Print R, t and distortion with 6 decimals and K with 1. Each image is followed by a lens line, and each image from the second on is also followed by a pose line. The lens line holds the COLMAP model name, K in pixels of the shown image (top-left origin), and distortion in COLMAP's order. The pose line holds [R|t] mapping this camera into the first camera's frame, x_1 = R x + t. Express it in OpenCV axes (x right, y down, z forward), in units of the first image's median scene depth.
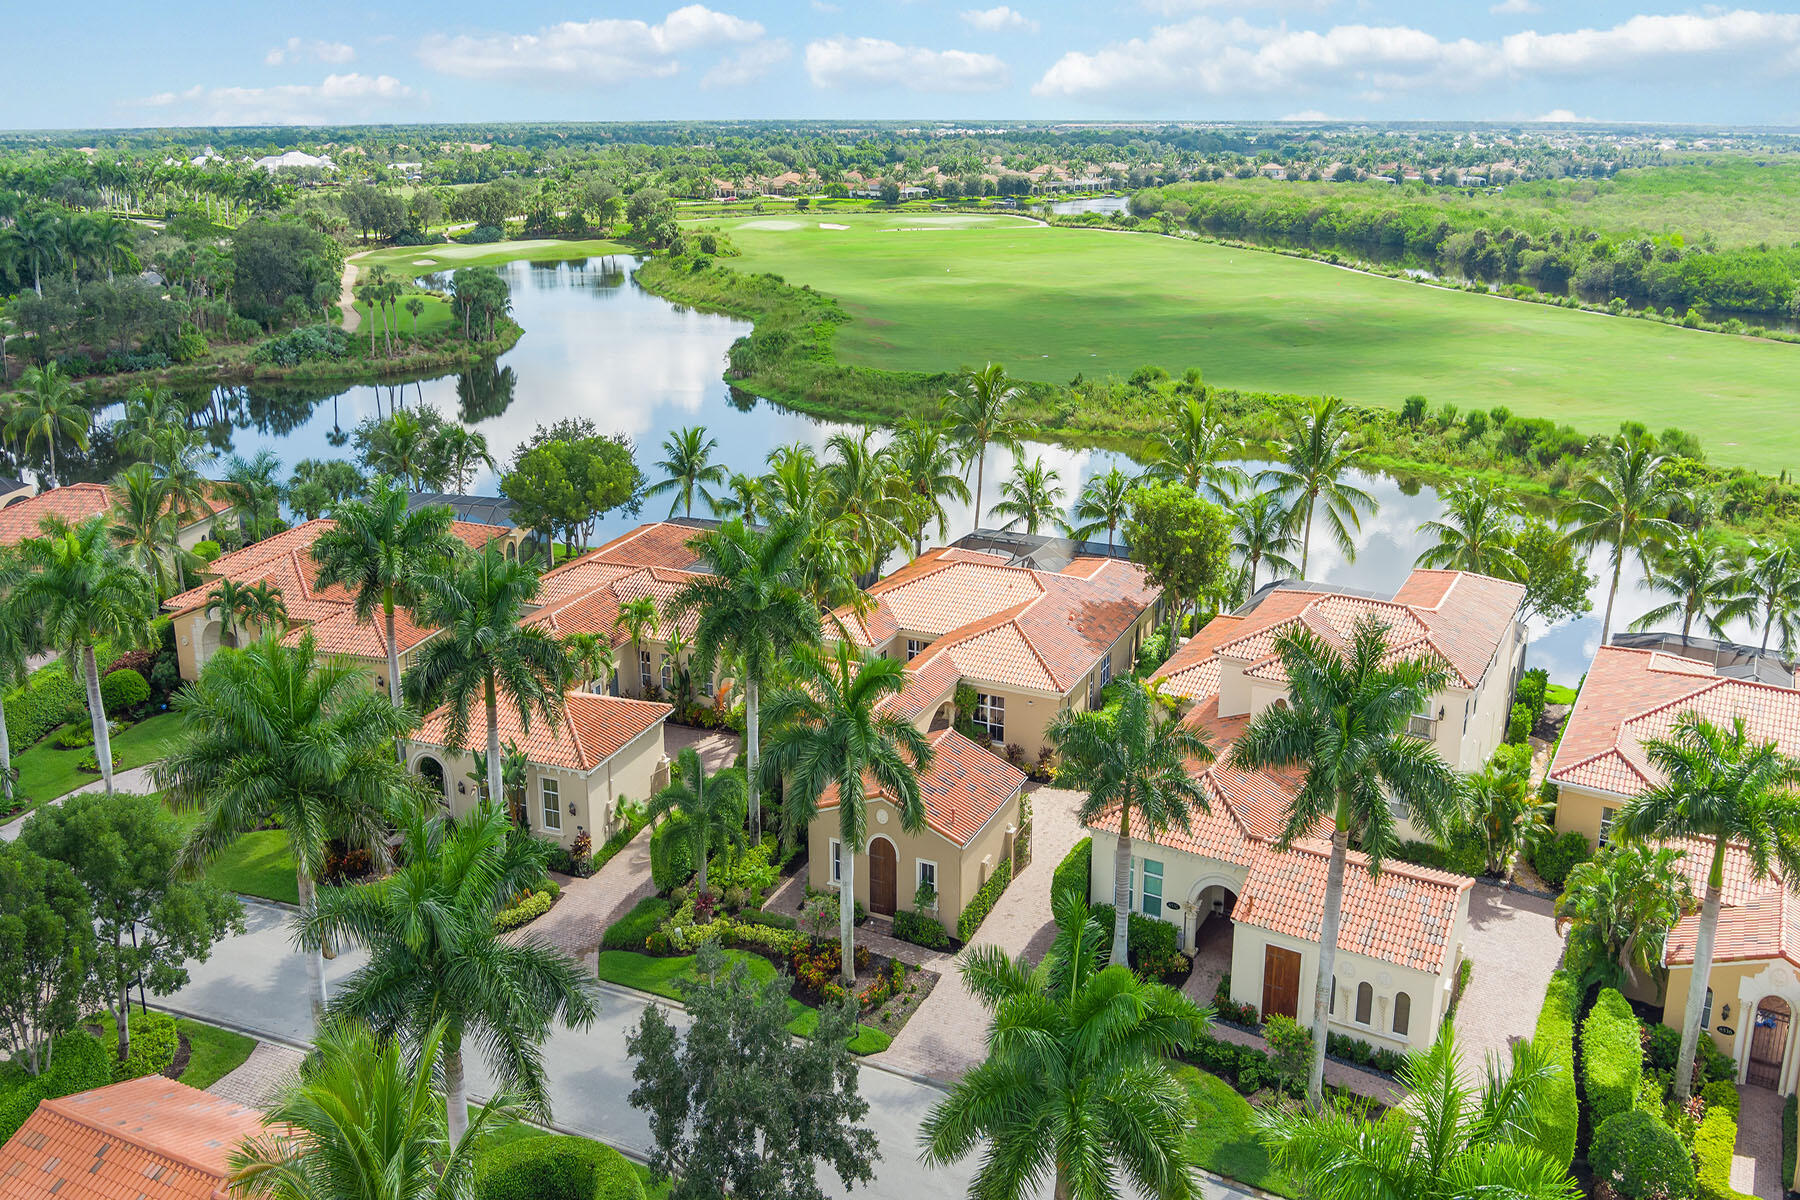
lens RADIAL K [[1499.3, 0, 900.0], [0, 1499.3, 600.0], [0, 0, 1]] dist [-0.037934, 0.004984]
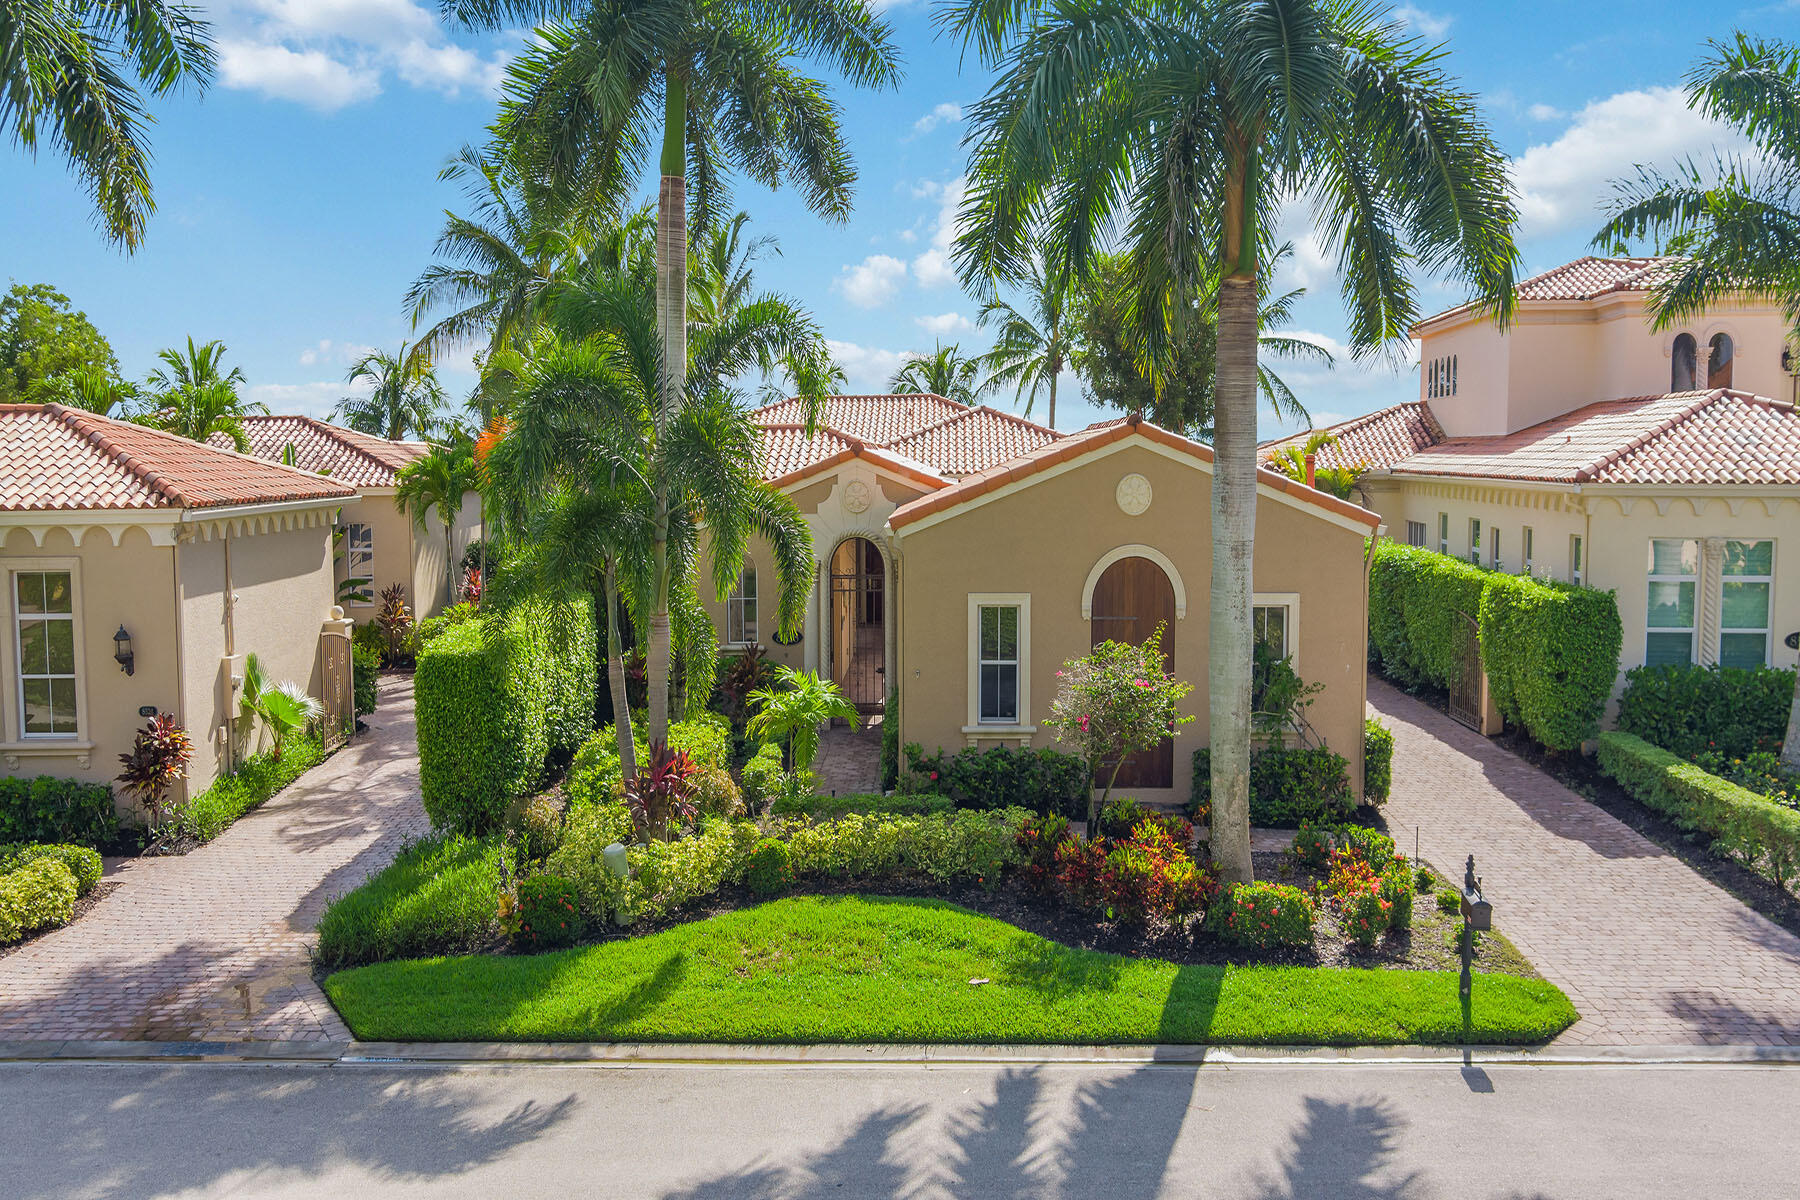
lens RADIAL K [[1499.3, 0, 900.0], [0, 1499.3, 600.0], [0, 0, 1]] dist [-0.037934, 0.004984]
pose [[0.917101, -0.041396, 0.396501, -0.190463], [0.138175, 0.965949, -0.218748, 0.223764], [-0.373944, 0.255400, 0.891592, 0.636313]]
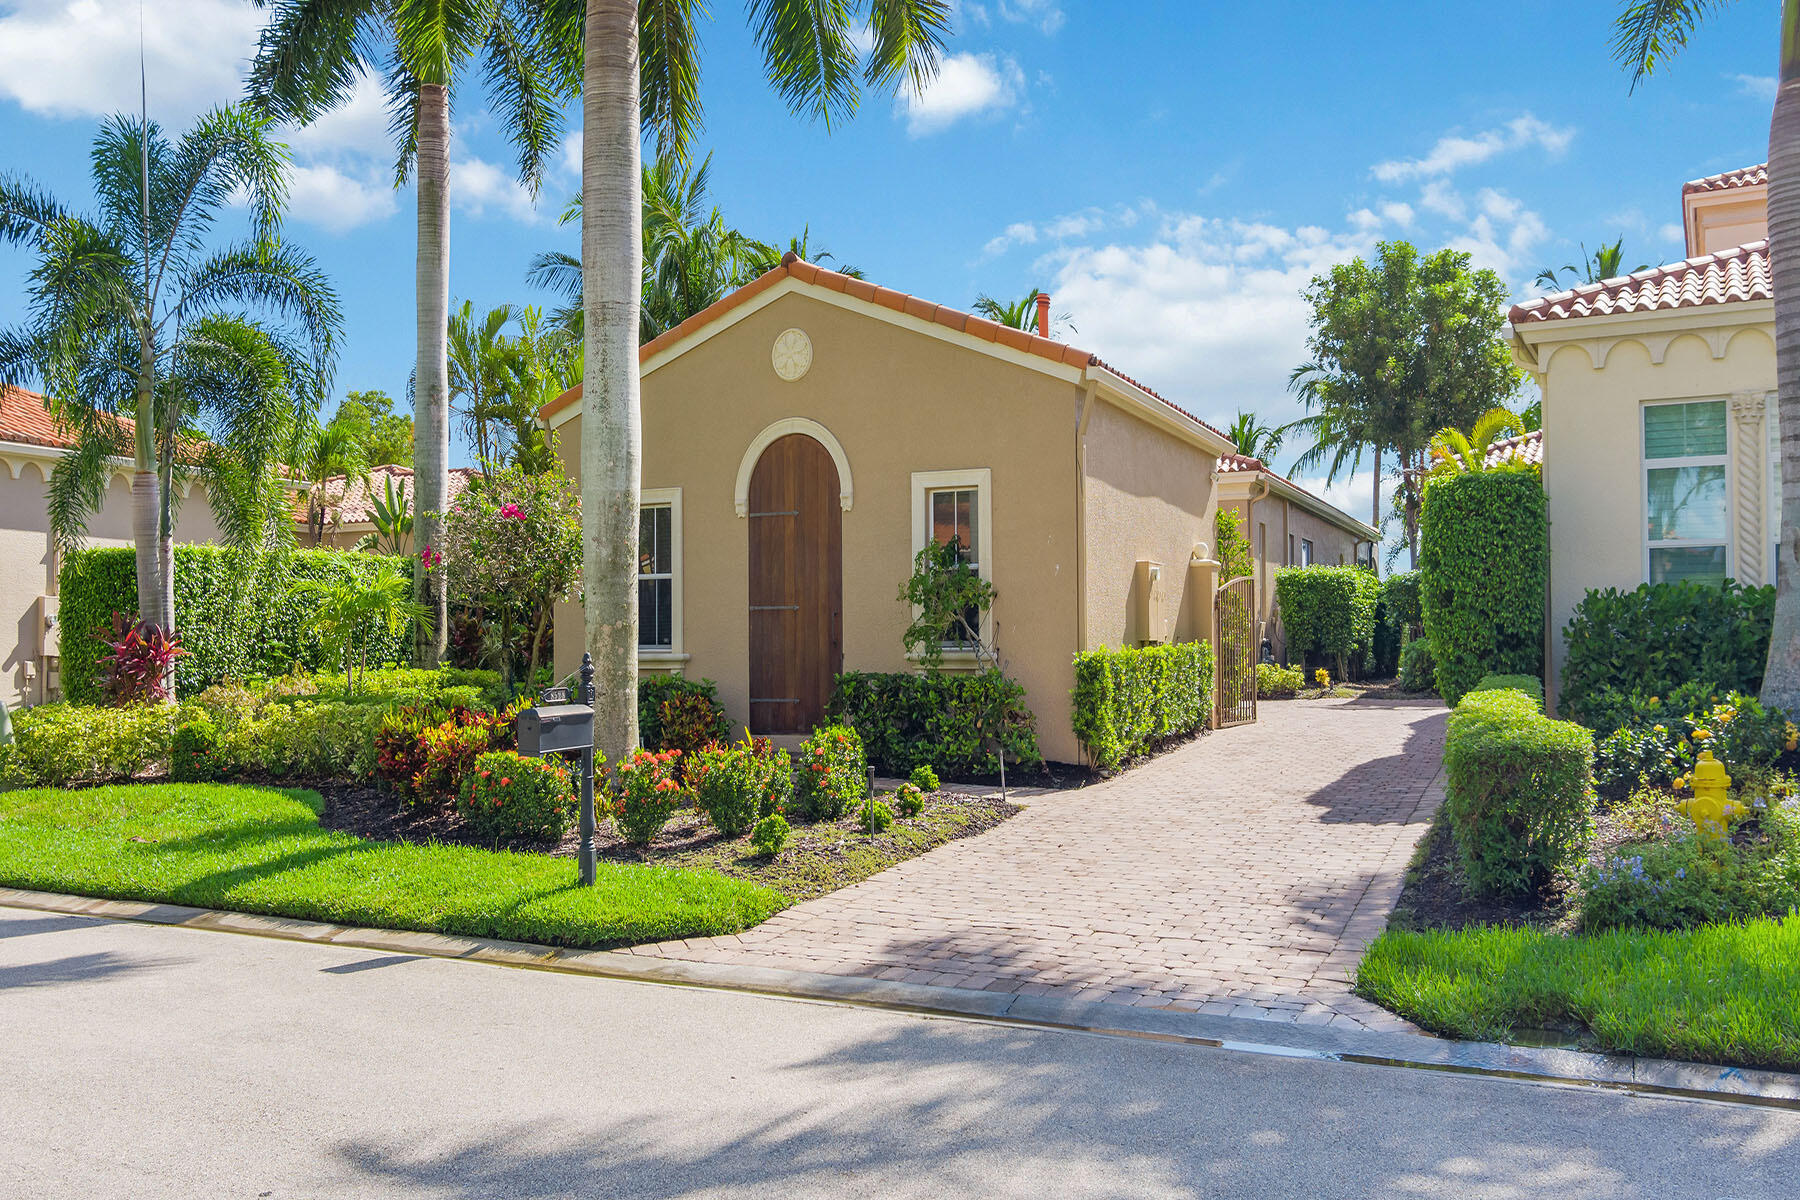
lens RADIAL K [[1499.3, 0, 900.0], [0, 1499.3, 600.0], [0, 0, 1]] dist [-0.037934, 0.004984]
pose [[0.999910, -0.004578, -0.012605, 0.016478], [-0.000462, 0.927613, -0.373542, 0.274378], [0.013402, 0.373514, 0.927528, 0.681659]]
